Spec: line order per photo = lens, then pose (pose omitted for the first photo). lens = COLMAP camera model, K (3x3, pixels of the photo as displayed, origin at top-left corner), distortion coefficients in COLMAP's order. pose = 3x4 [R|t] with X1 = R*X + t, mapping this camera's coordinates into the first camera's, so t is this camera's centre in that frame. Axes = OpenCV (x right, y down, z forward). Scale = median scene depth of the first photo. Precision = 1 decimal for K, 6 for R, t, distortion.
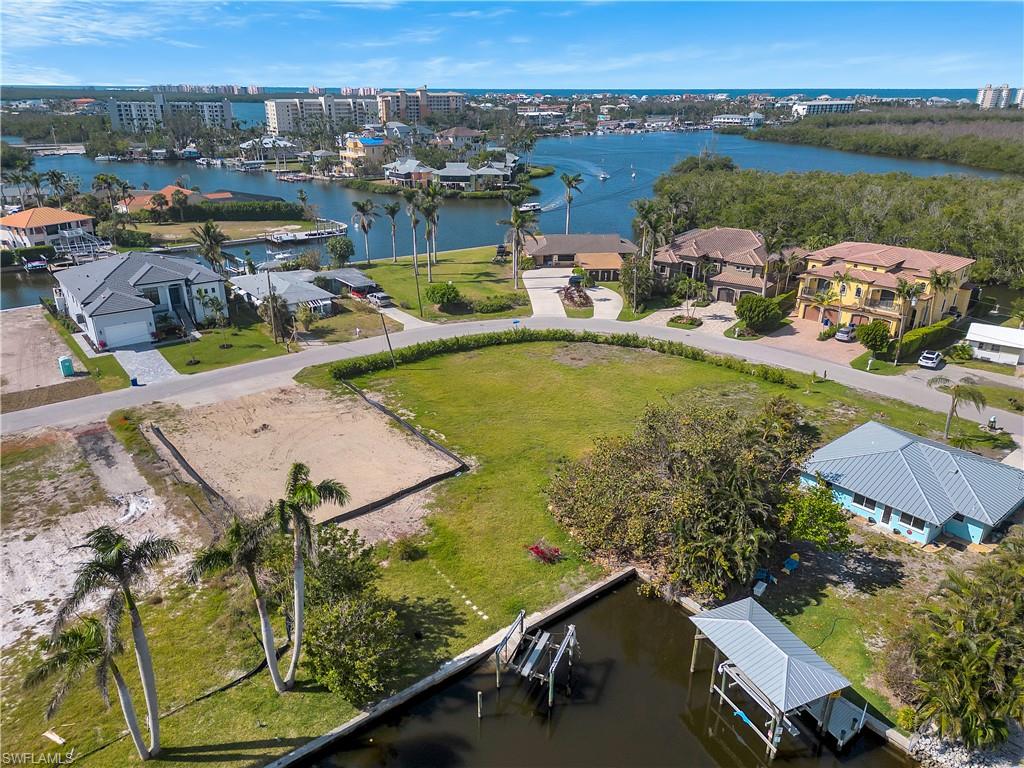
lens RADIAL K [[722.2, 0, 508.3], [0, 722.2, 391.3], [0, 0, 1]] dist [0.070143, -0.071150]
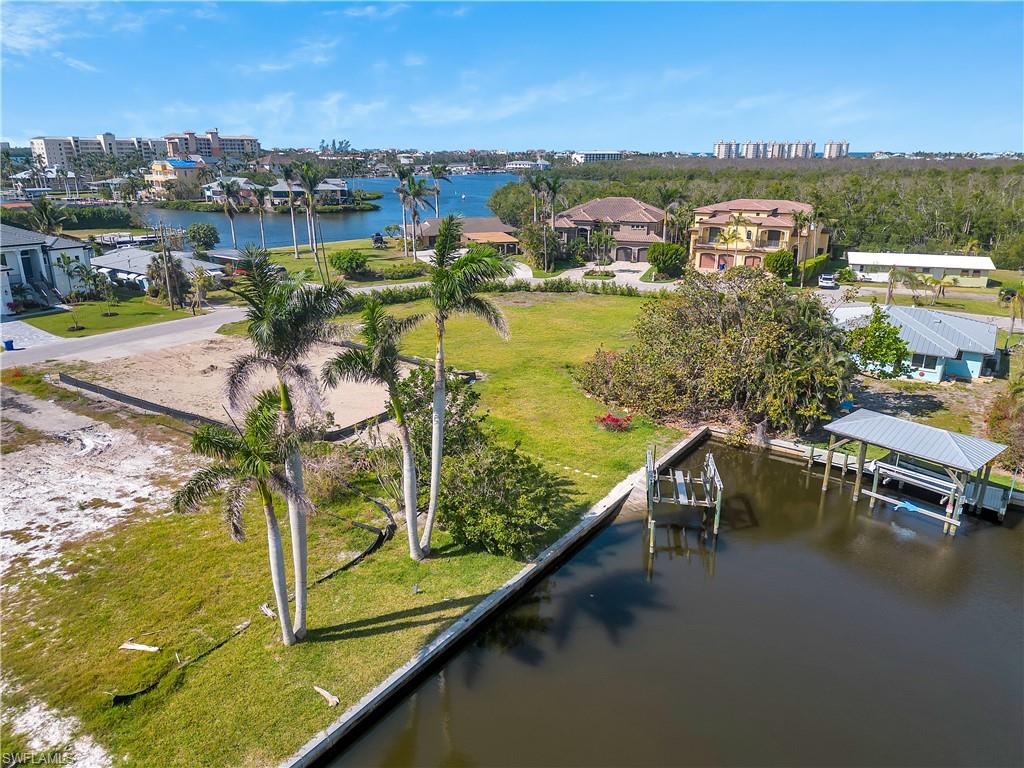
lens RADIAL K [[717.2, 0, 511.8], [0, 717.2, 382.0], [0, 0, 1]] dist [0.070486, -0.071440]
pose [[0.958565, -0.086841, 0.271313, -0.184739], [0.109745, 0.991464, -0.070388, 0.127814], [-0.262885, 0.097247, 0.959914, 0.089038]]
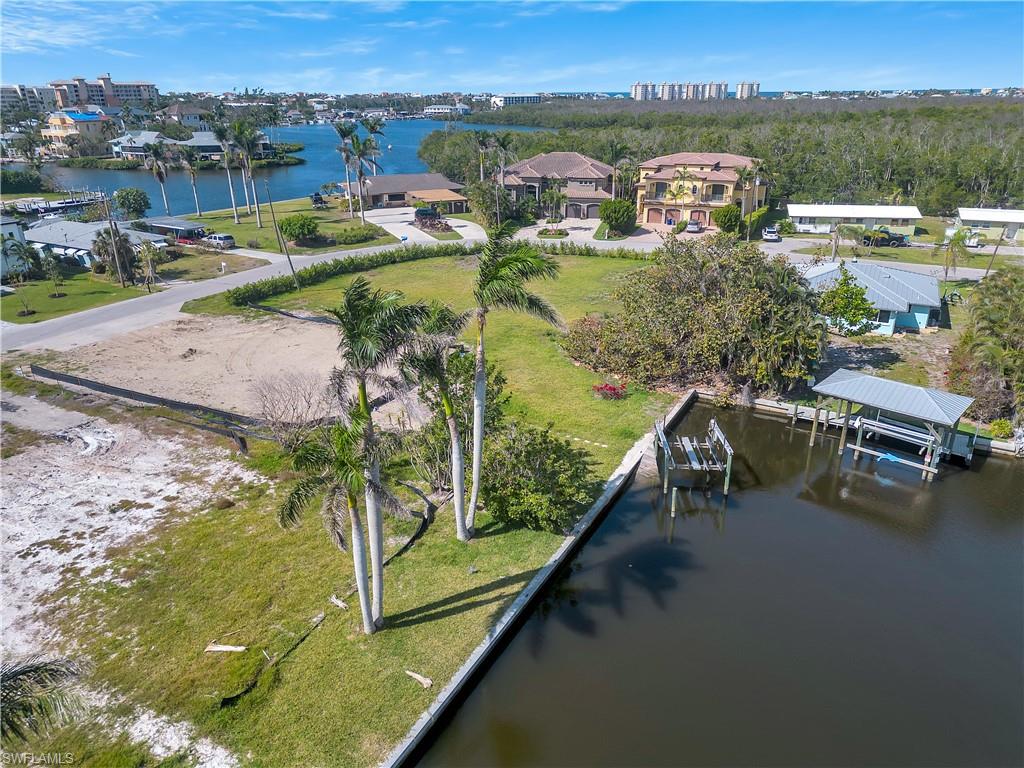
lens RADIAL K [[717.2, 0, 511.8], [0, 717.2, 382.0], [0, 0, 1]] dist [0.070486, -0.071440]
pose [[0.920428, -0.153720, 0.359421, -0.239531], [0.159290, 0.987129, 0.014264, 0.101826], [-0.356987, 0.044123, 0.933067, 0.089642]]
